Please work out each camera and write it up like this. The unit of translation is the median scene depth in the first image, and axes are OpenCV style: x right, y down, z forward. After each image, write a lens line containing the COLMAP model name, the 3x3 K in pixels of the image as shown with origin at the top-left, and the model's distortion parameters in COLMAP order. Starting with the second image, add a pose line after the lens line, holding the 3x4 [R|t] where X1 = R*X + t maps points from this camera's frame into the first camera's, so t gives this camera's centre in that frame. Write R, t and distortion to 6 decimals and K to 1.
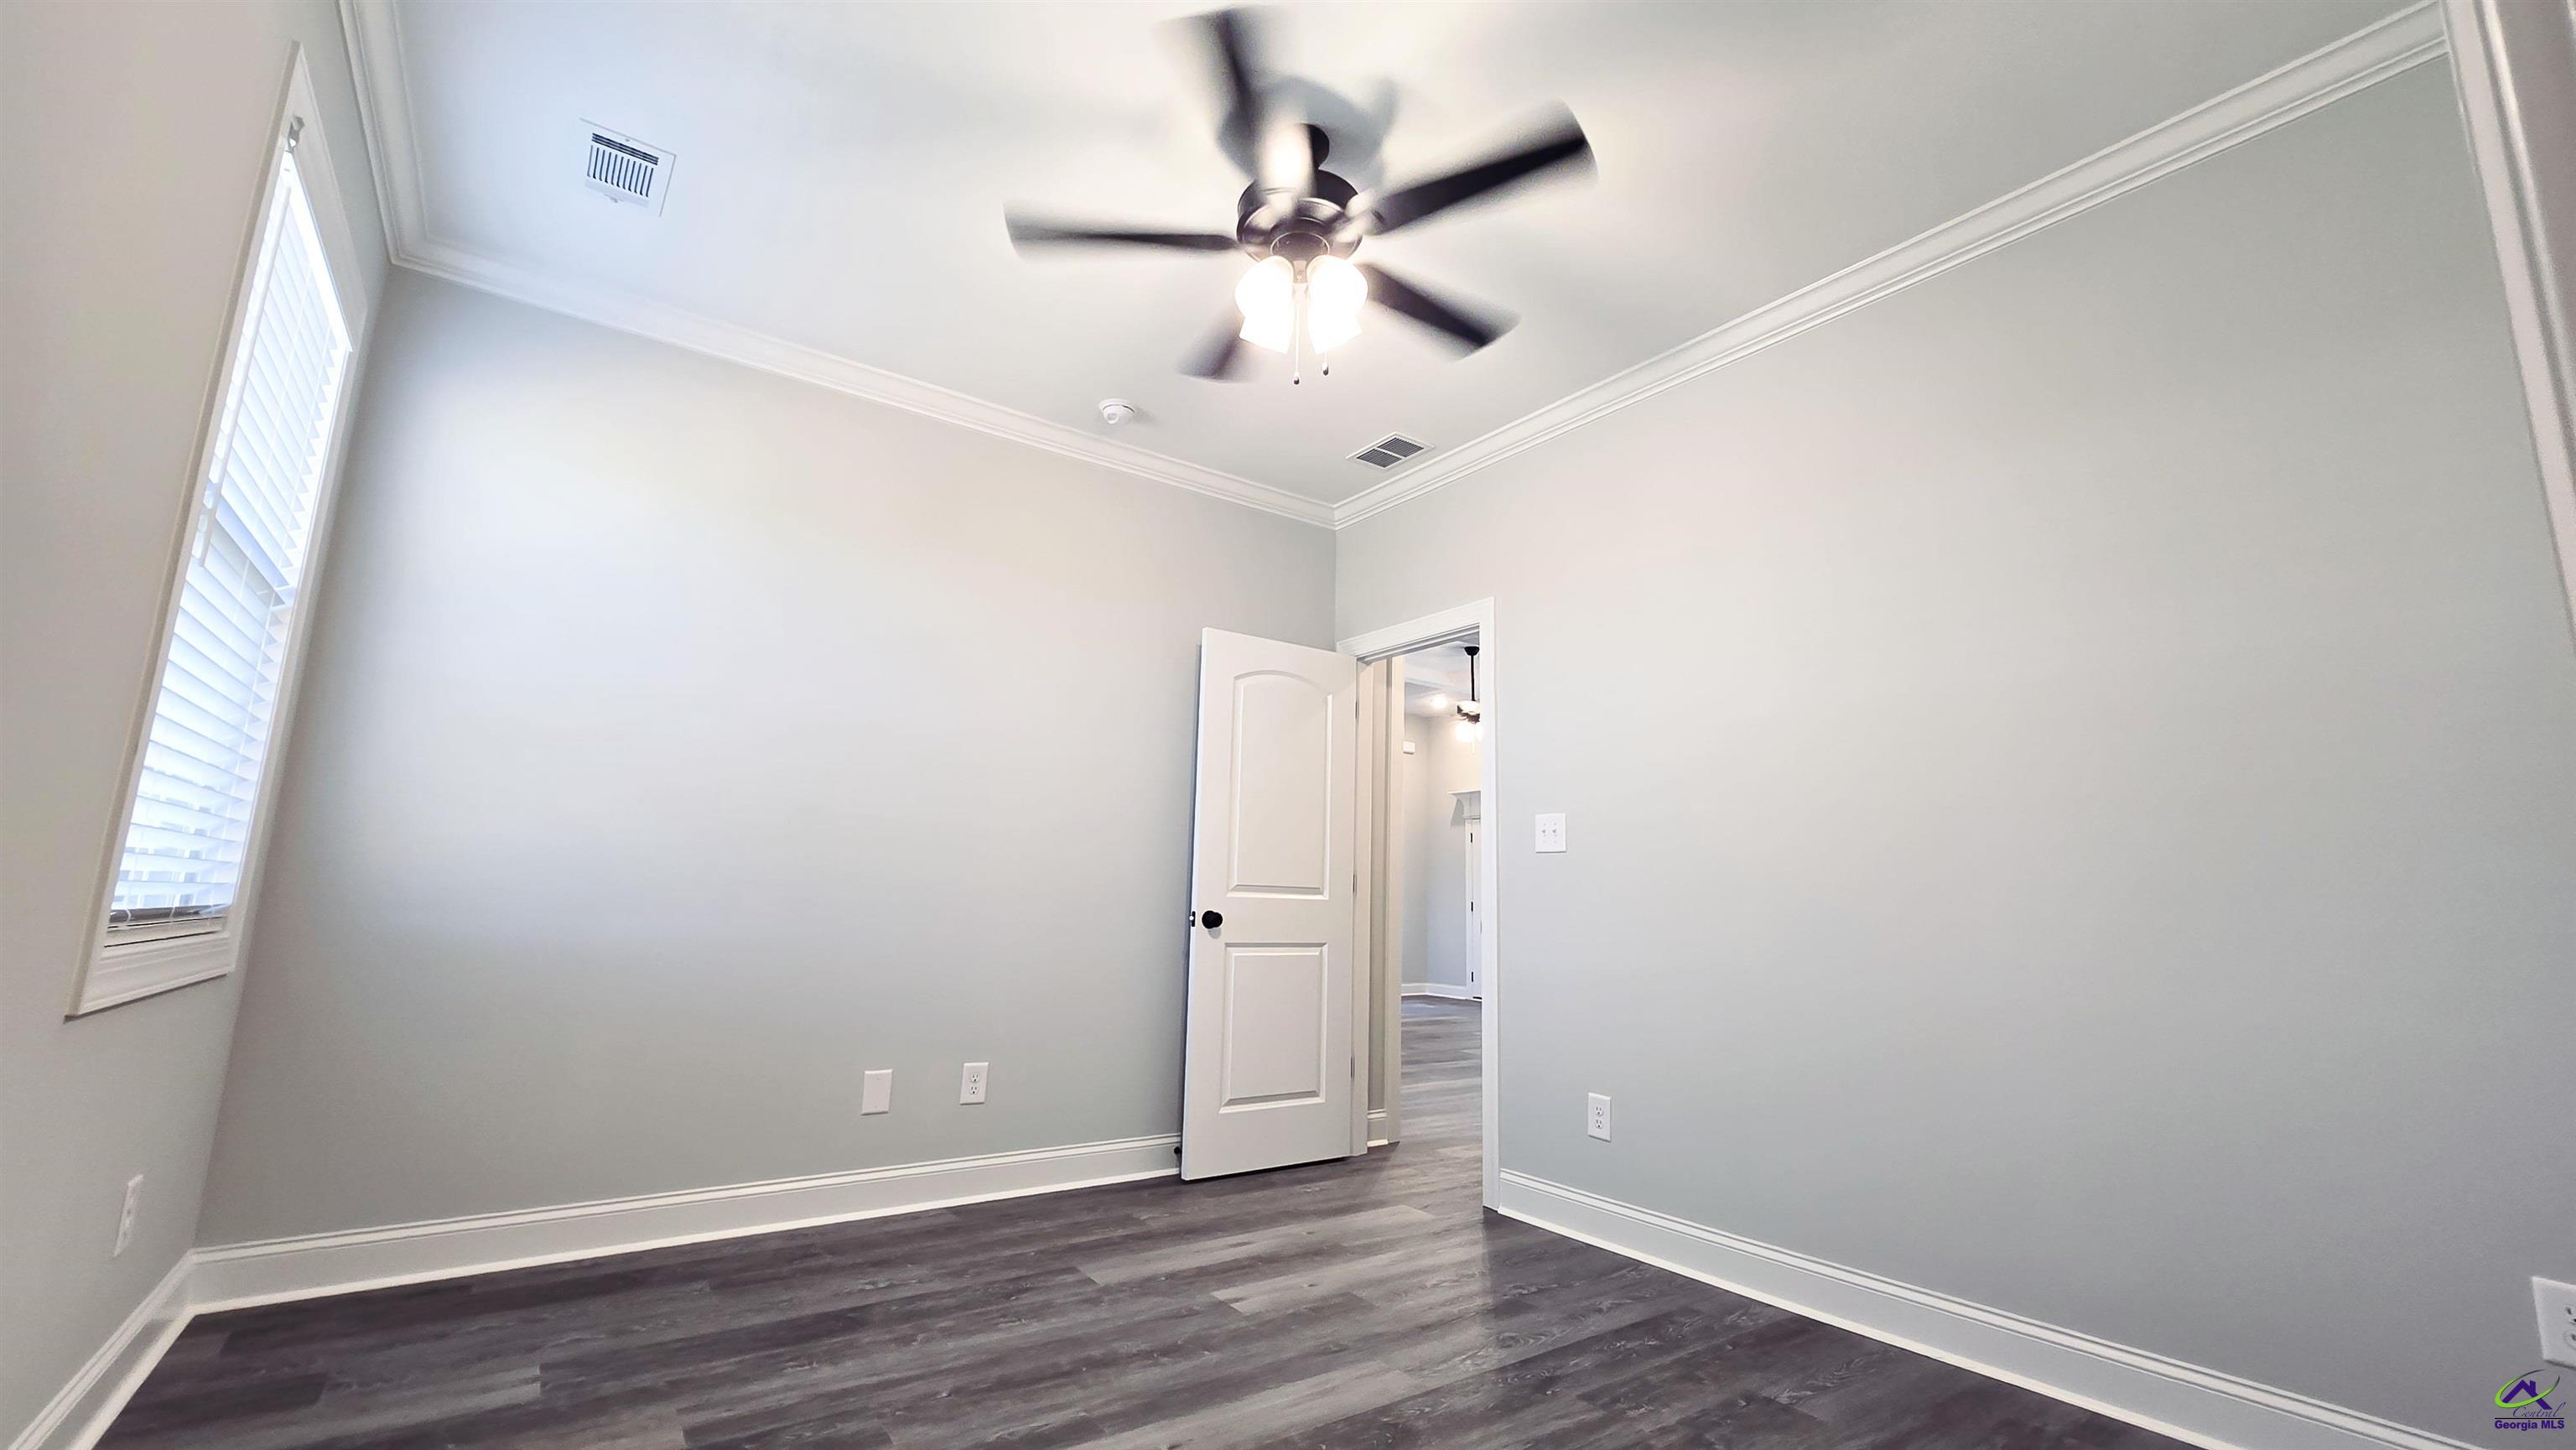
lens RADIAL K [[1041.5, 0, 1289.8], [0, 1041.5, 710.2], [0, 0, 1]] dist [-0.000672, -0.000134]
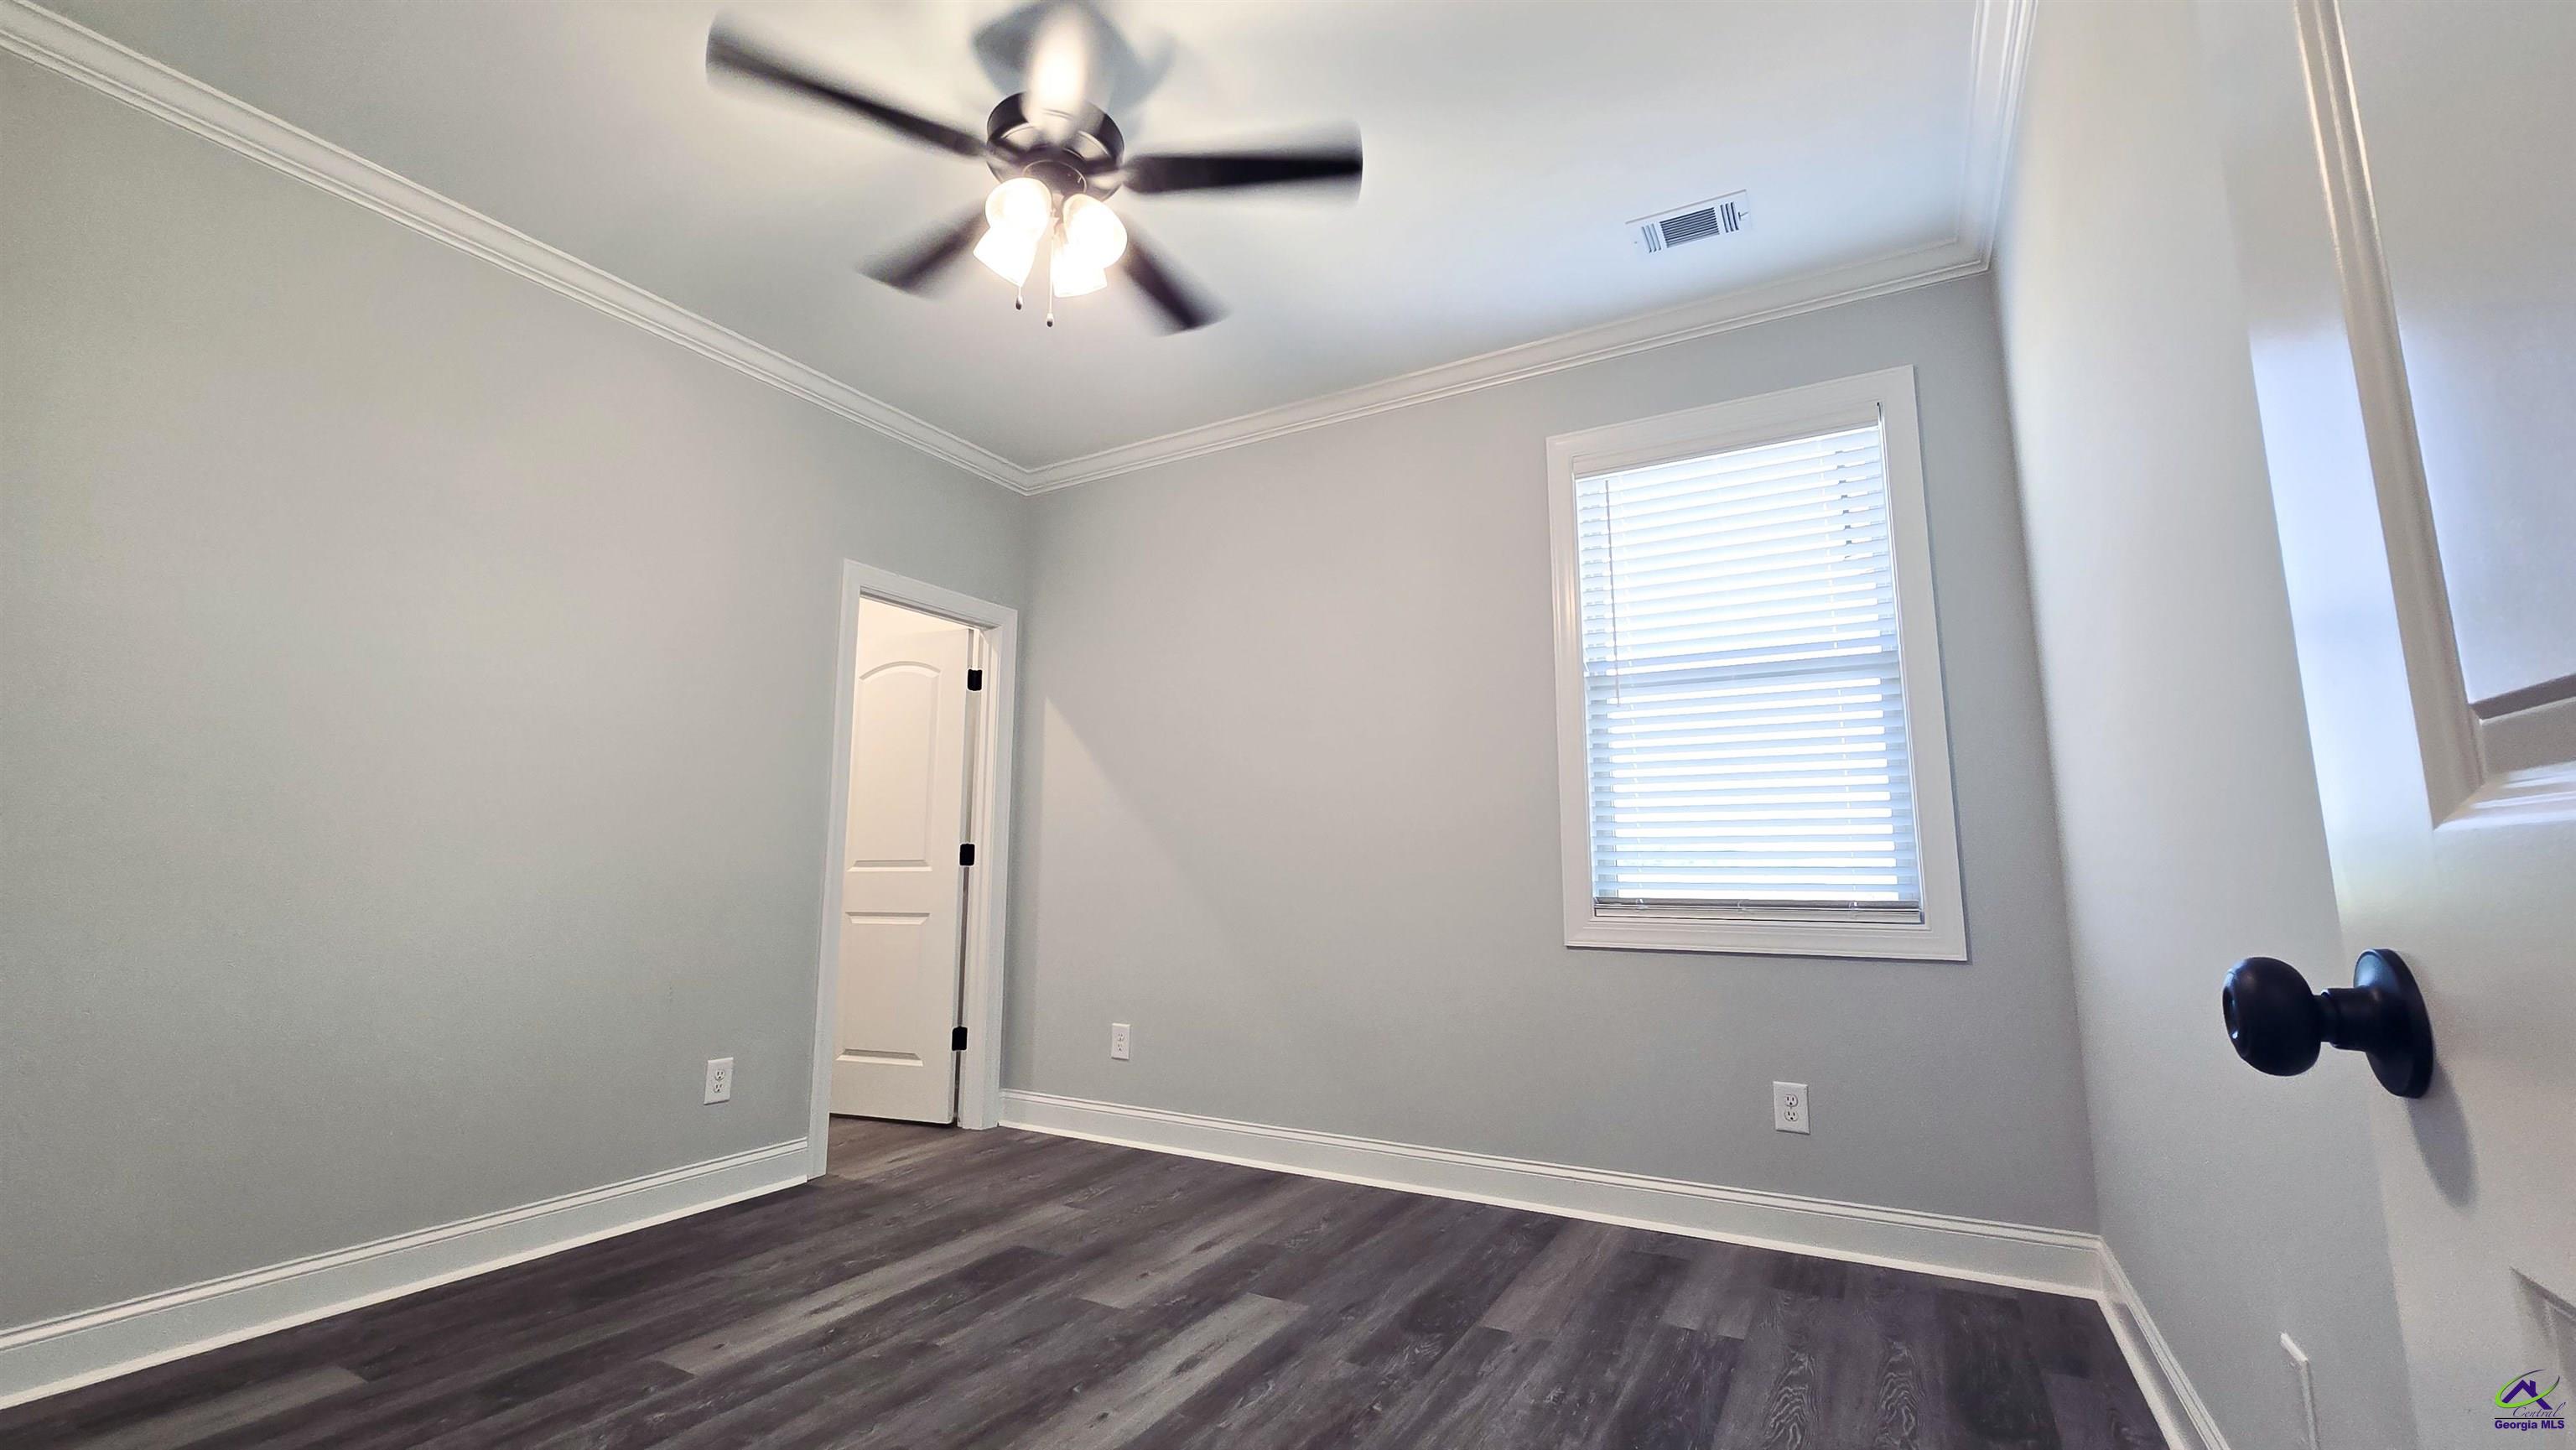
lens RADIAL K [[1041.5, 0, 1289.8], [0, 1041.5, 710.2], [0, 0, 1]] dist [-0.000672, -0.000134]
pose [[-0.908454, -0.091234, -0.407906, 0.178943], [0.051755, 0.943826, -0.326365, 0.357249], [0.414768, -0.317599, -0.852701, 1.935031]]
